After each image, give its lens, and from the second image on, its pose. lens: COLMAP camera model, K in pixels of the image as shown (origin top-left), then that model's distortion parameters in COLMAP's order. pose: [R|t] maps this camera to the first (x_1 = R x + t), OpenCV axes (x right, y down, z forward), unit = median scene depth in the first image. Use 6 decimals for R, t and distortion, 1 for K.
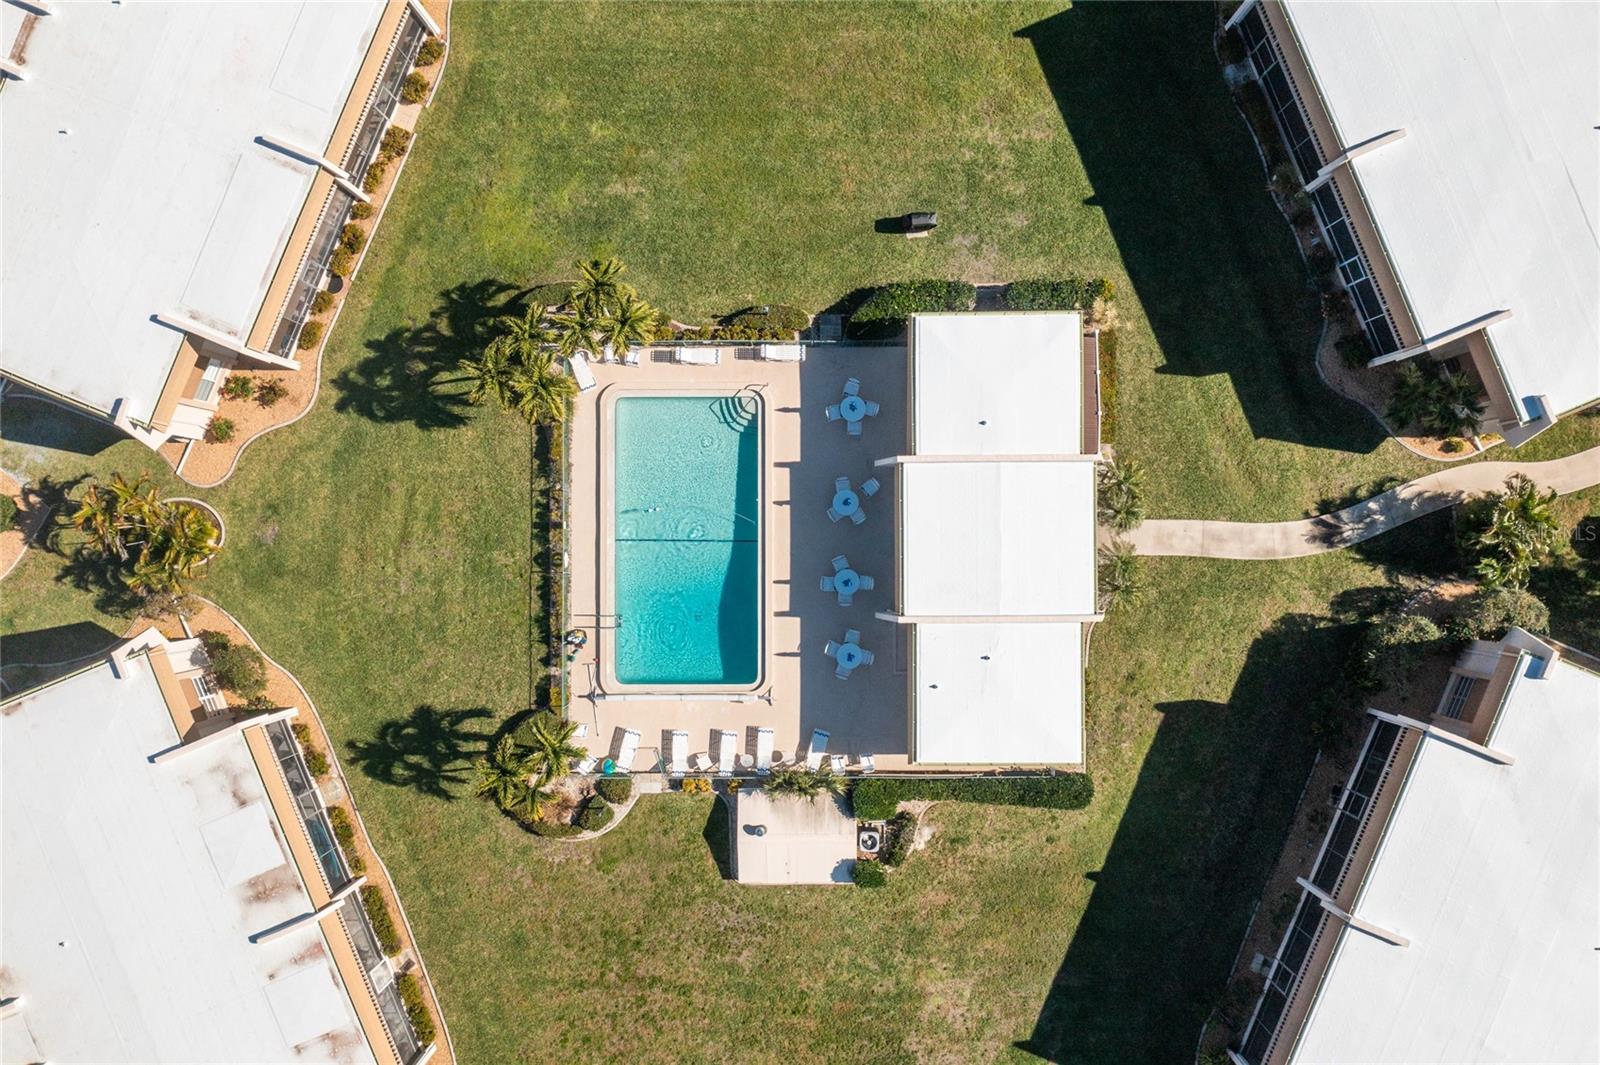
lens RADIAL K [[1262.9, 0, 771.5], [0, 1262.9, 558.1], [0, 0, 1]] dist [0.001614, 0.004610]
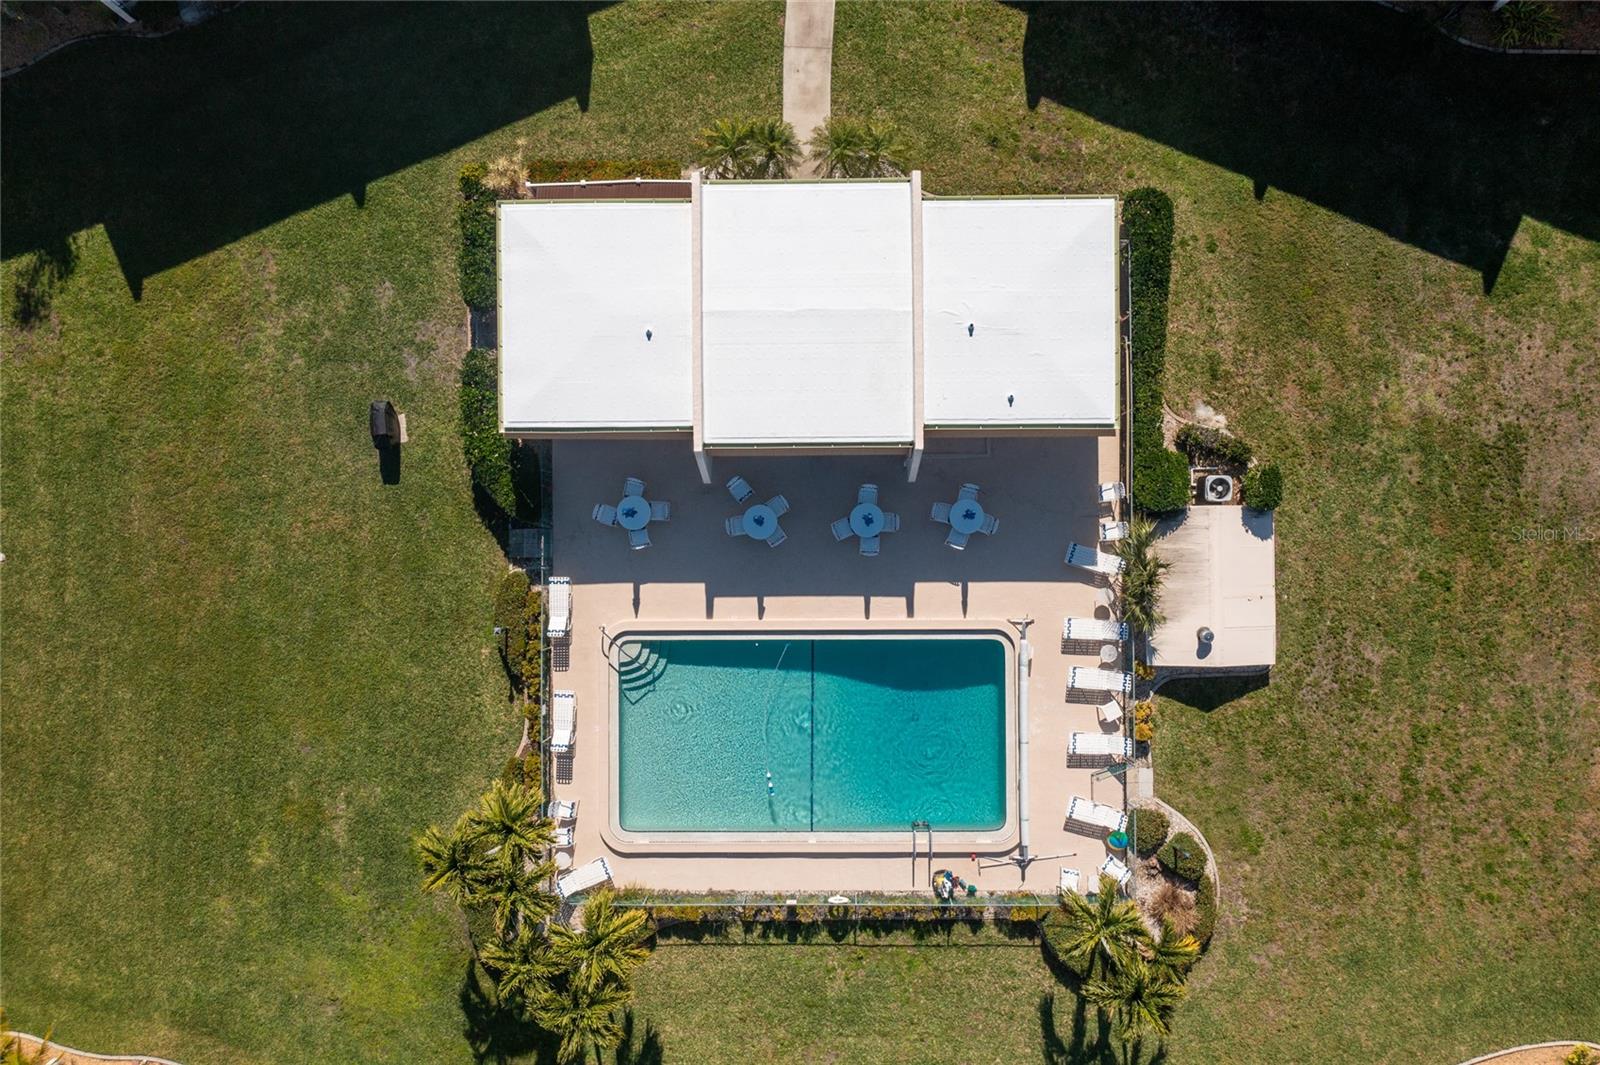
lens RADIAL K [[1262.9, 0, 771.5], [0, 1262.9, 558.1], [0, 0, 1]] dist [0.001614, 0.004610]
pose [[-0.000856, -0.999464, 0.032738, 0.012804], [0.998569, -0.002605, -0.053422, 0.002139], [0.053479, 0.032645, 0.998035, 0.251636]]
